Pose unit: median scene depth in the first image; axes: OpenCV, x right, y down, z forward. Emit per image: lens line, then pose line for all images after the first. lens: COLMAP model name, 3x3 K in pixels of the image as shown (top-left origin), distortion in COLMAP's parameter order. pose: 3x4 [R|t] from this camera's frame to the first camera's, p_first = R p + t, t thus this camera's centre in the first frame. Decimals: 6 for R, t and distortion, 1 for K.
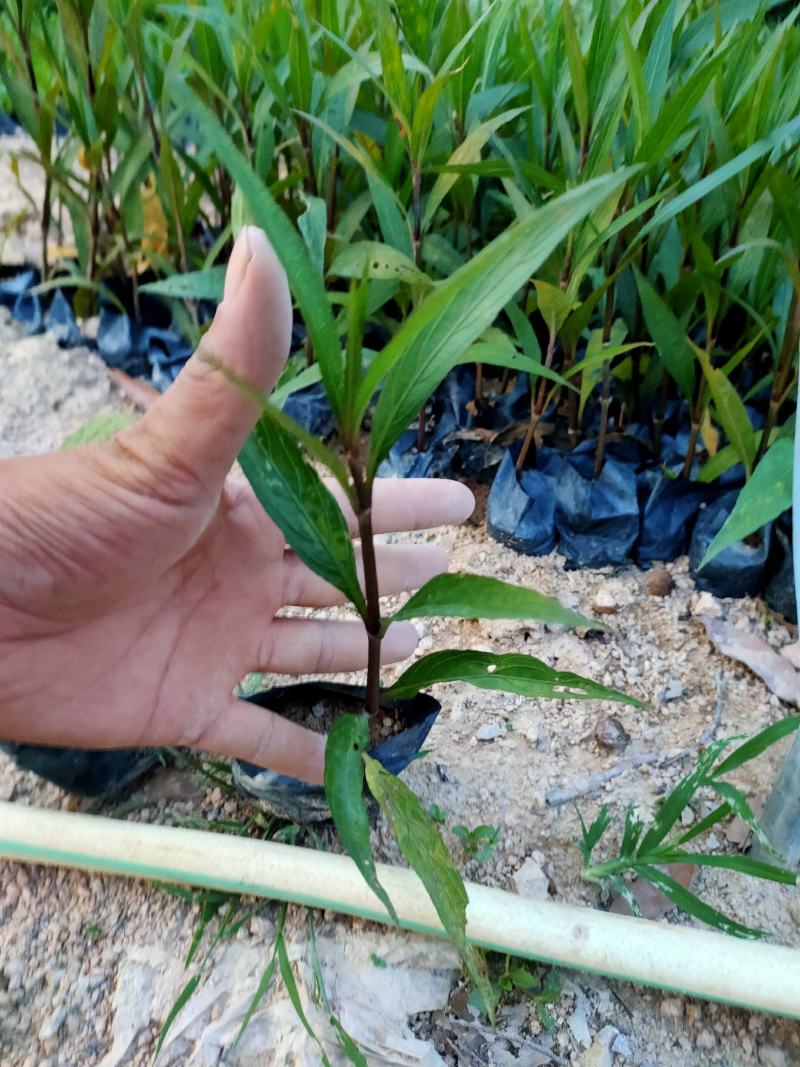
lens RADIAL K [[810.4, 0, 417.5], [0, 810.4, 551.5], [0, 0, 1]] dist [0.047055, -0.070528]
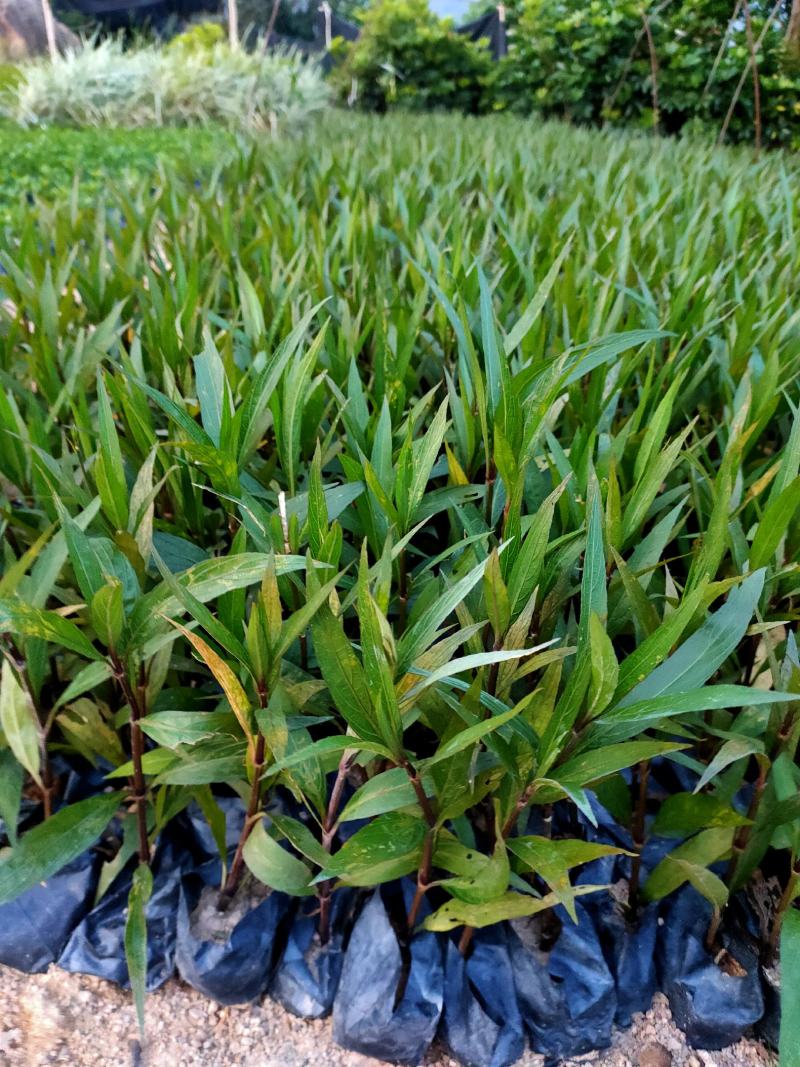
lens RADIAL K [[814.0, 0, 411.7], [0, 814.0, 546.0], [0, 0, 1]] dist [0.044208, -0.052526]
pose [[0.930968, -0.207730, 0.300244, -0.088873], [0.217115, 0.976144, 0.002154, -0.552801], [-0.293529, 0.063182, 0.953860, 0.222192]]
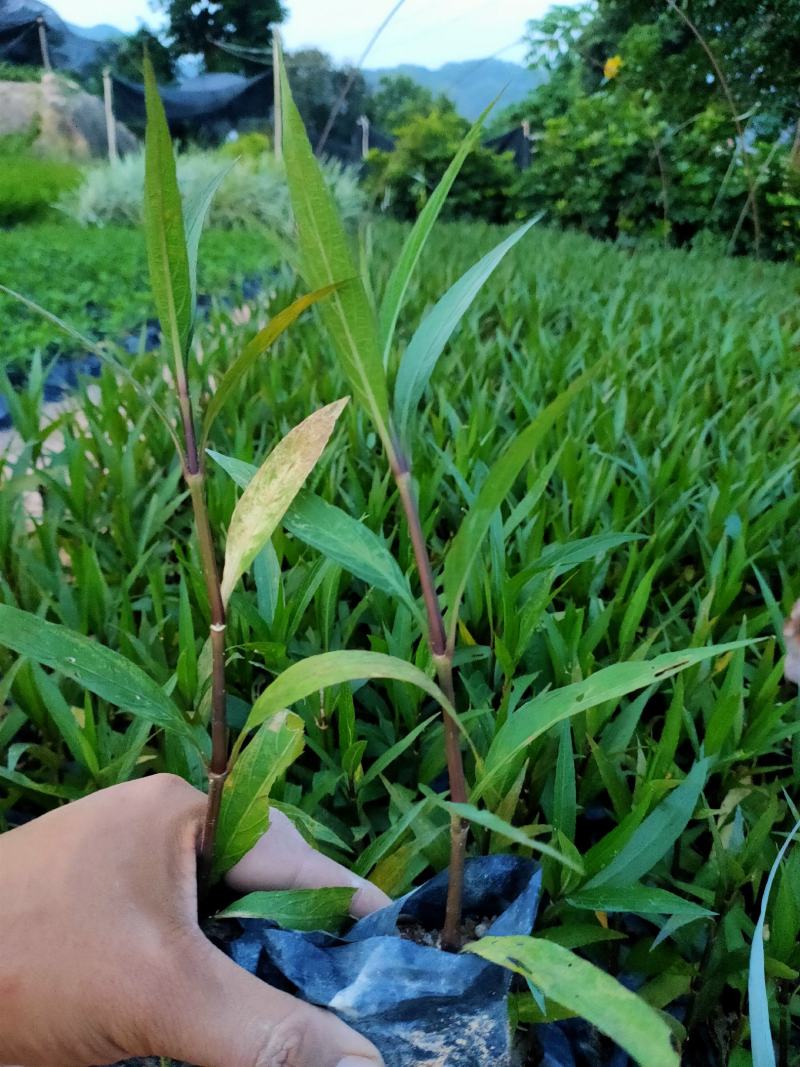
lens RADIAL K [[810.4, 0, 410.1], [0, 810.4, 528.2], [0, 0, 1]] dist [0.047055, -0.070528]
pose [[0.943508, -0.145792, 0.297551, -0.122583], [0.181882, 0.978495, -0.097295, -0.686869], [-0.276967, 0.145917, 0.949735, 0.029375]]
